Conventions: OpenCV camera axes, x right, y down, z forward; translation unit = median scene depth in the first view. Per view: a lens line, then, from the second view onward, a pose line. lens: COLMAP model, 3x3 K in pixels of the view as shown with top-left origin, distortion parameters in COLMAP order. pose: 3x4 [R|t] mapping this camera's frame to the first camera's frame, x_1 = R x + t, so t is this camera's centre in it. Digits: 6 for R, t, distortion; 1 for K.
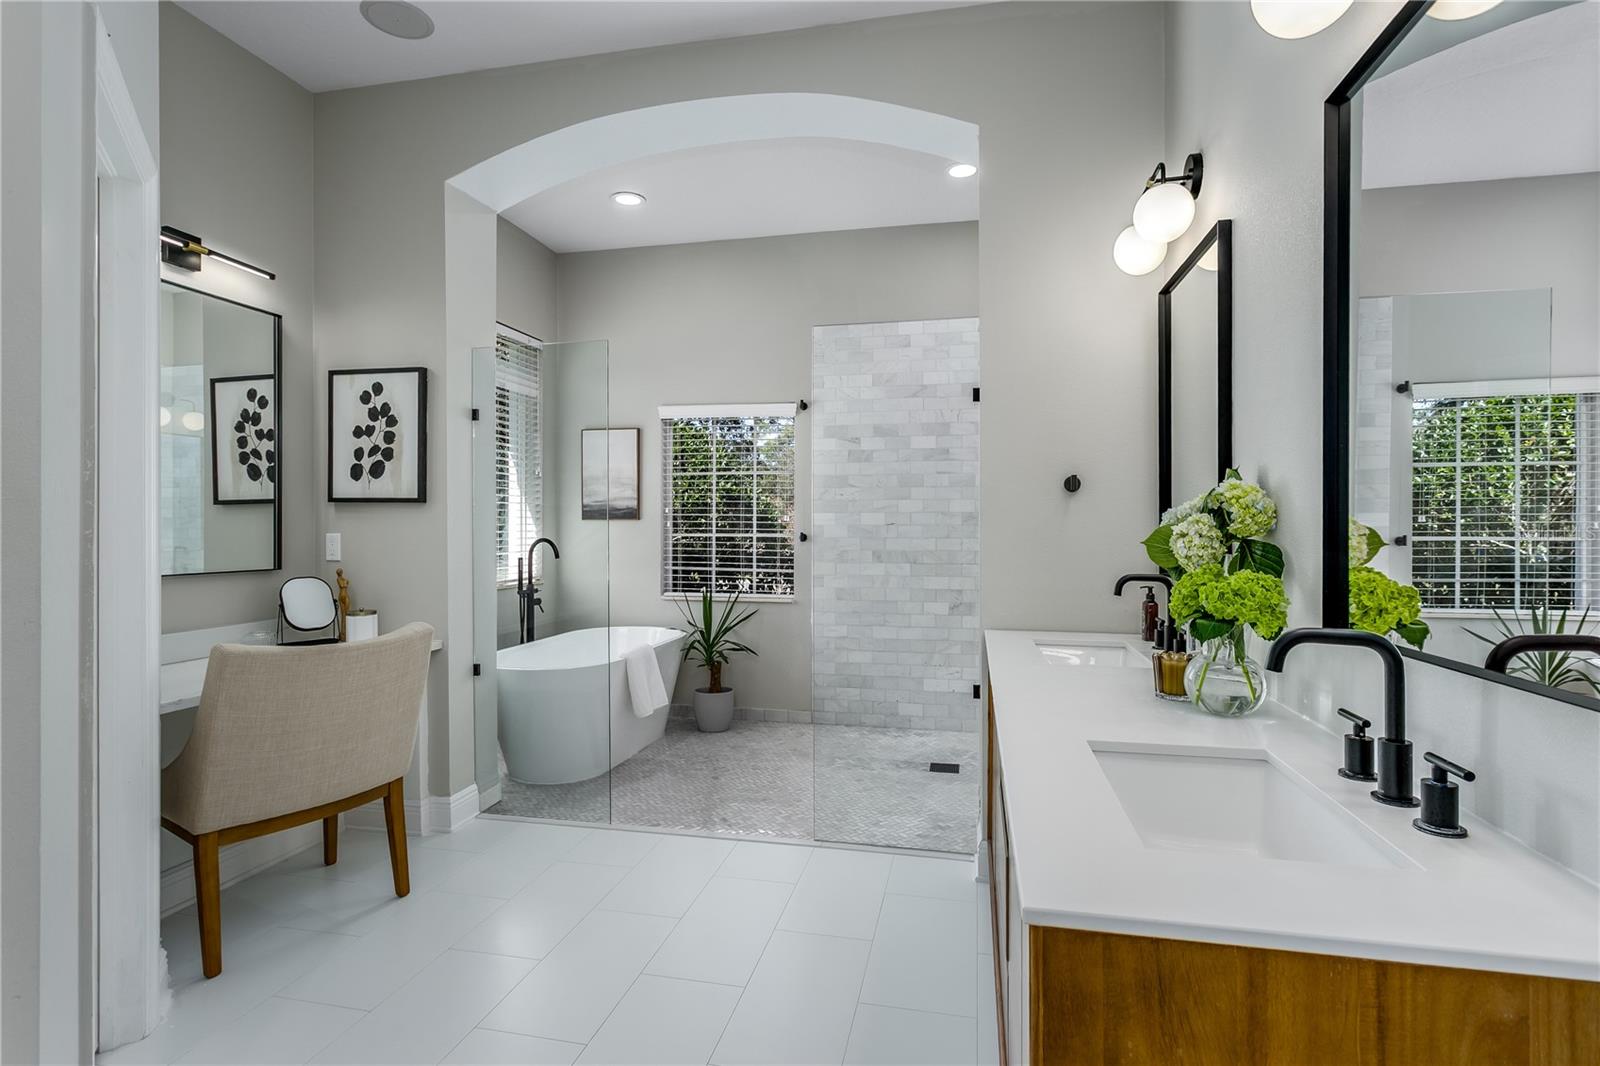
lens RADIAL K [[768.2, 0, 811.1], [0, 768.2, 529.2], [0, 0, 1]] dist [-0.000905, 0.002935]
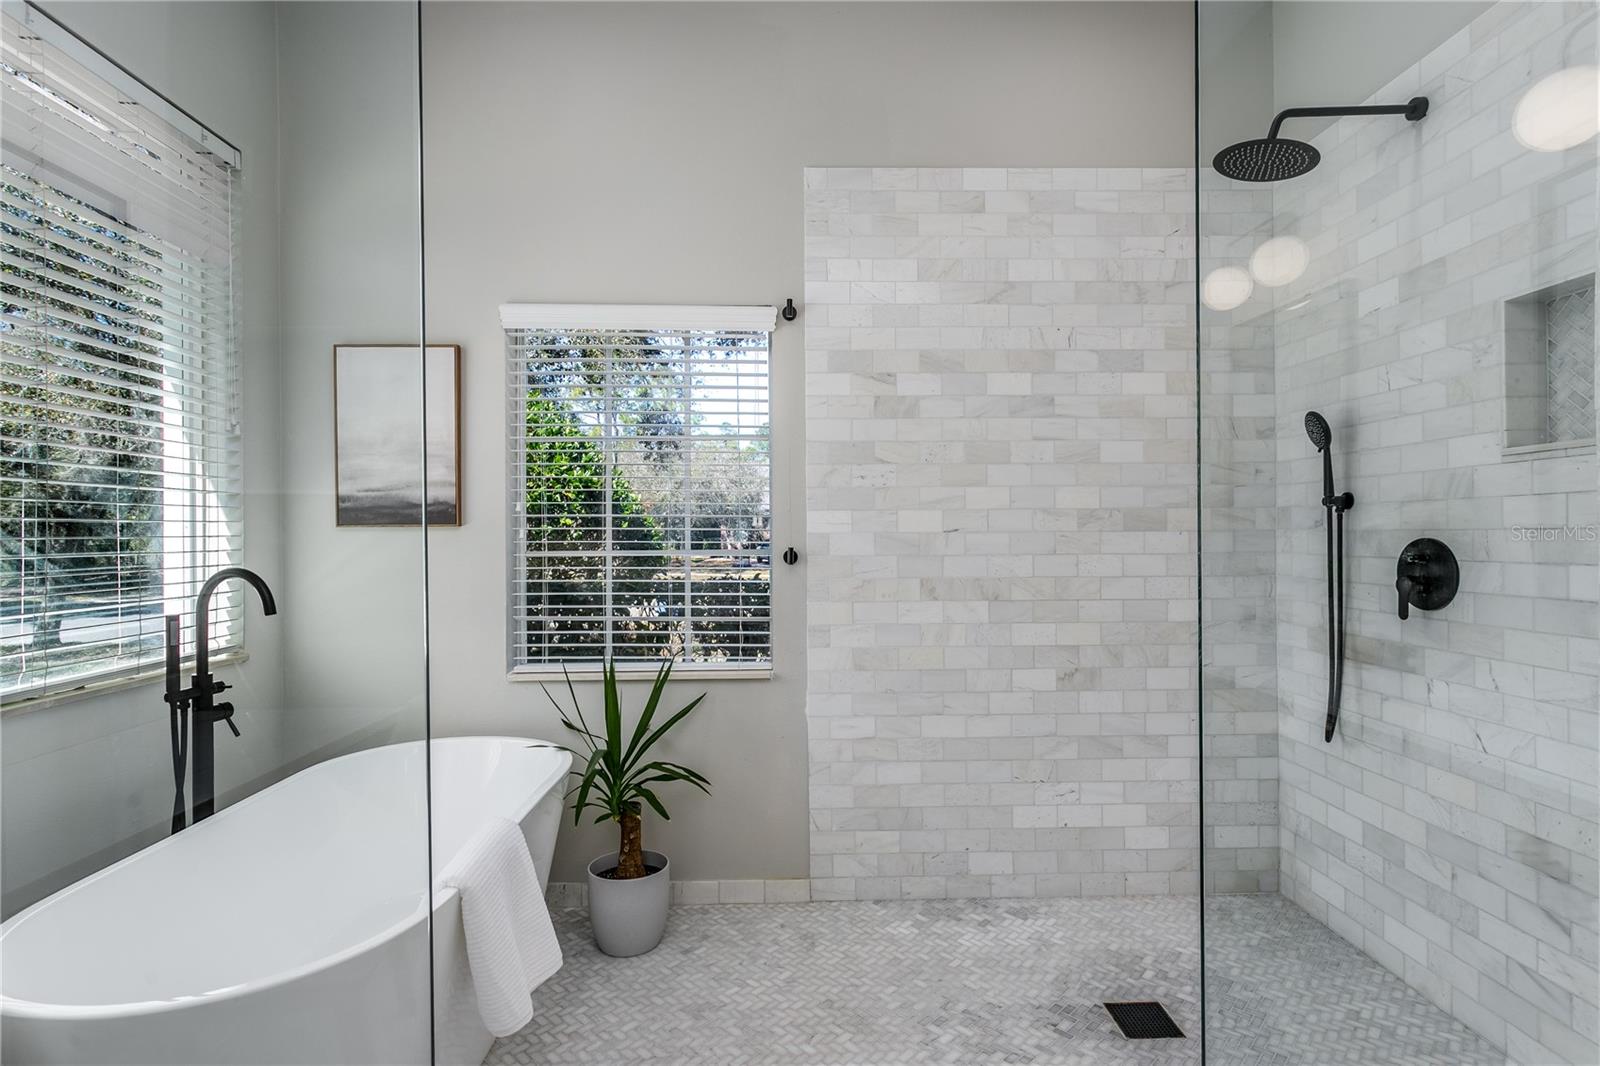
lens RADIAL K [[768.2, 0, 784.4], [0, 768.2, 534.9], [0, 0, 1]] dist [-0.000905, 0.002935]
pose [[0.973026, -0.007142, 0.230585, -0.141488], [0.008720, 0.999945, -0.005822, -0.001308], [-0.230531, 0.007676, 0.973035, 0.487108]]
